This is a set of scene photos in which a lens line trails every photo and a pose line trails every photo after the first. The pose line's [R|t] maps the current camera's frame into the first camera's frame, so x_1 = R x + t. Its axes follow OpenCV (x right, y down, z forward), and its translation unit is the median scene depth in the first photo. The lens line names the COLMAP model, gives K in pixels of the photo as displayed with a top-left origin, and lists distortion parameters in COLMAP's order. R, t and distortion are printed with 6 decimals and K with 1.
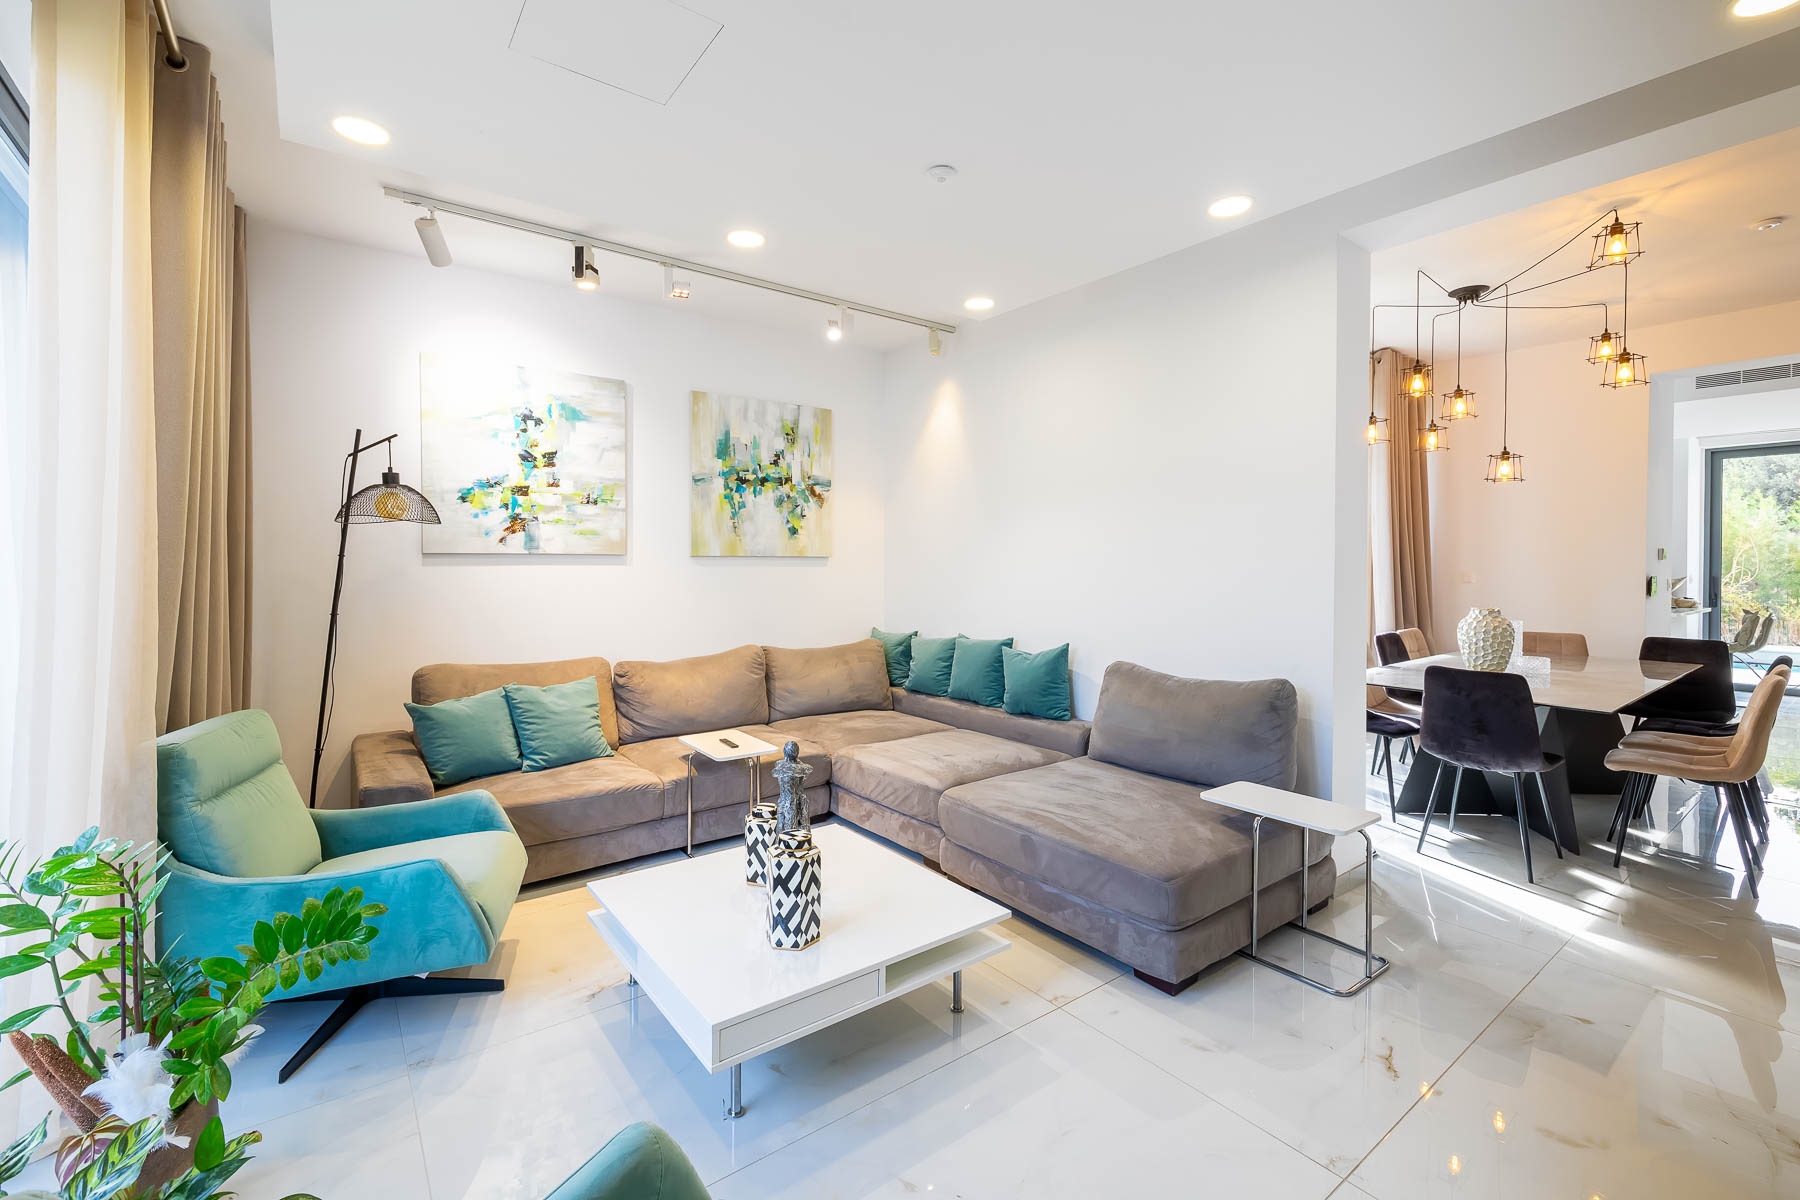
lens RADIAL K [[768.4, 0, 947.5], [0, 768.4, 571.4], [0, 0, 1]] dist [0.000133, -0.001418]
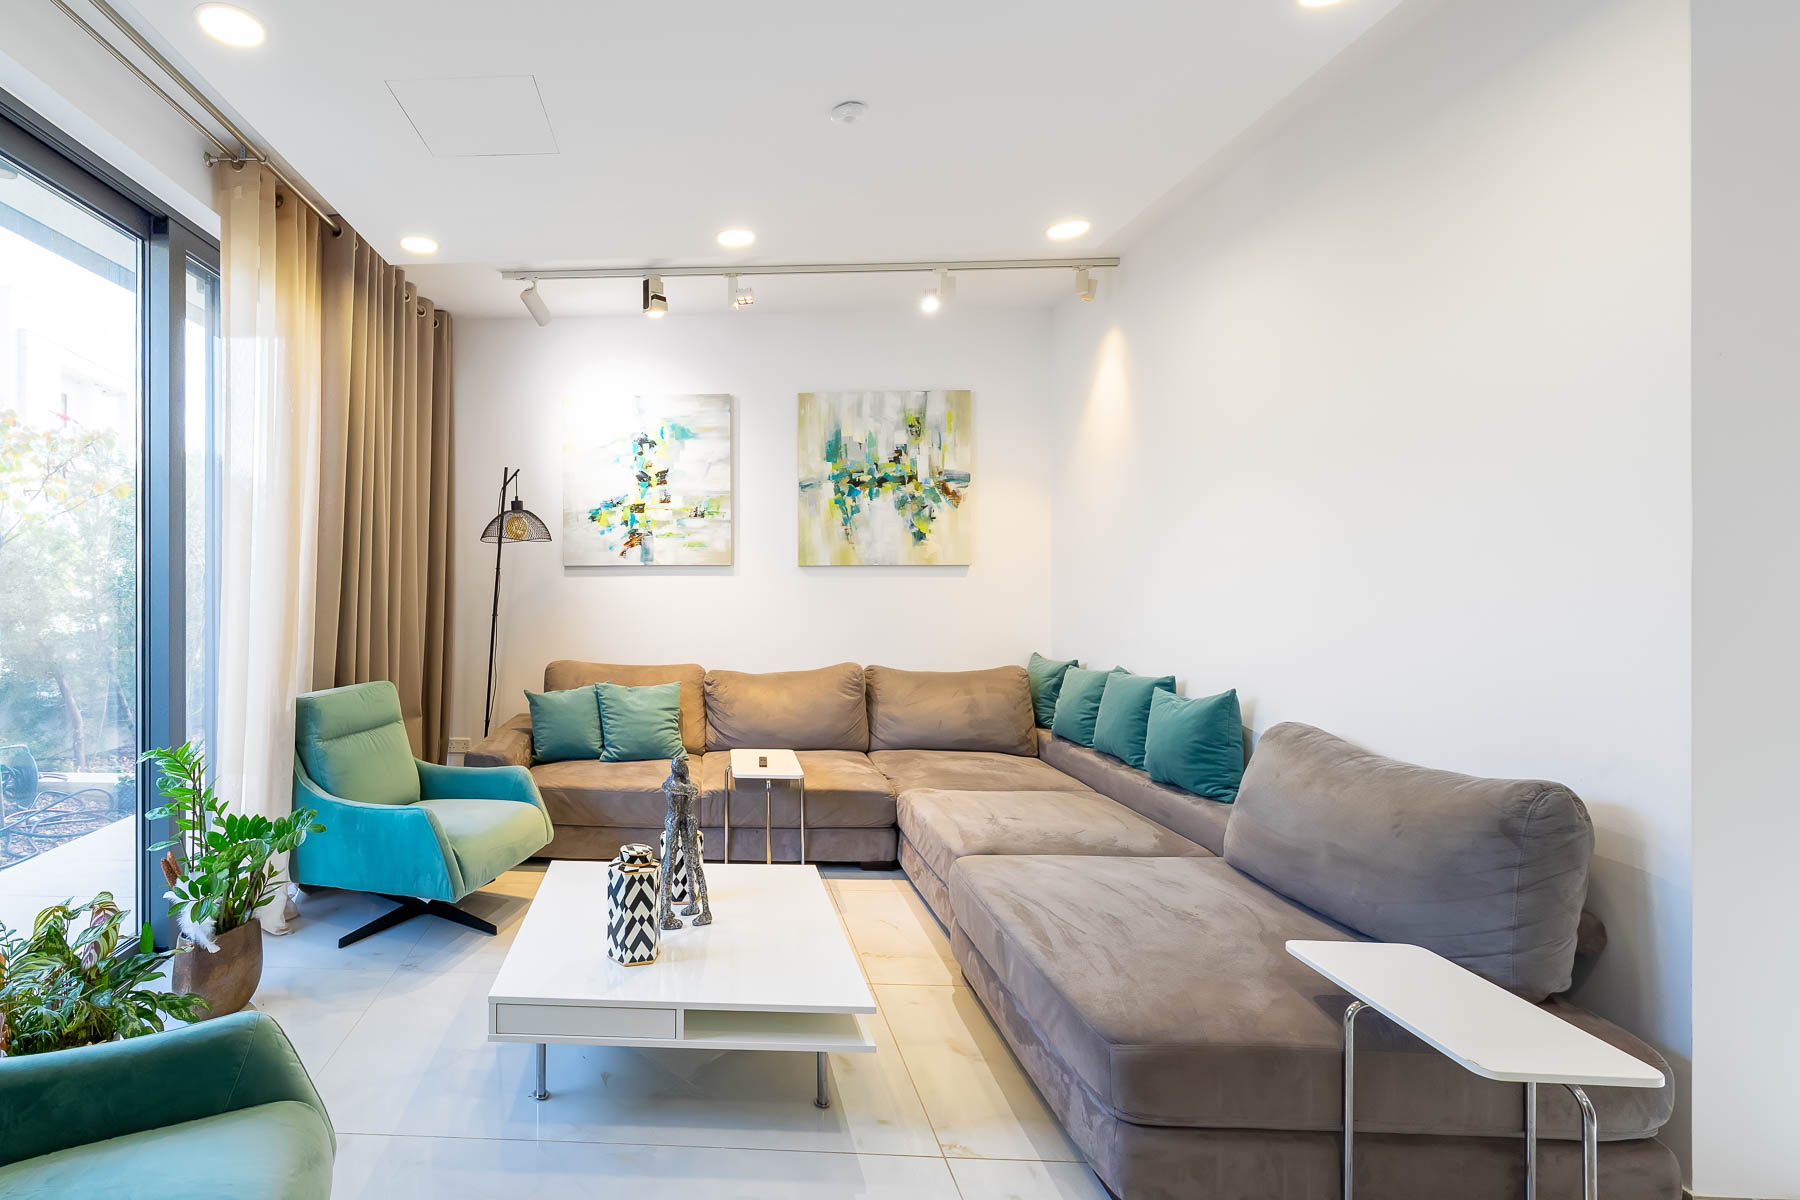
lens RADIAL K [[935.5, 0, 842.0], [0, 935.5, 571.4], [0, 0, 1]] dist [0.000550, 0.000305]
pose [[0.751023, -0.004415, -0.660261, 0.532132], [-0.003039, 0.999944, -0.010143, -0.001630], [0.660269, 0.009624, 0.750968, 0.179978]]
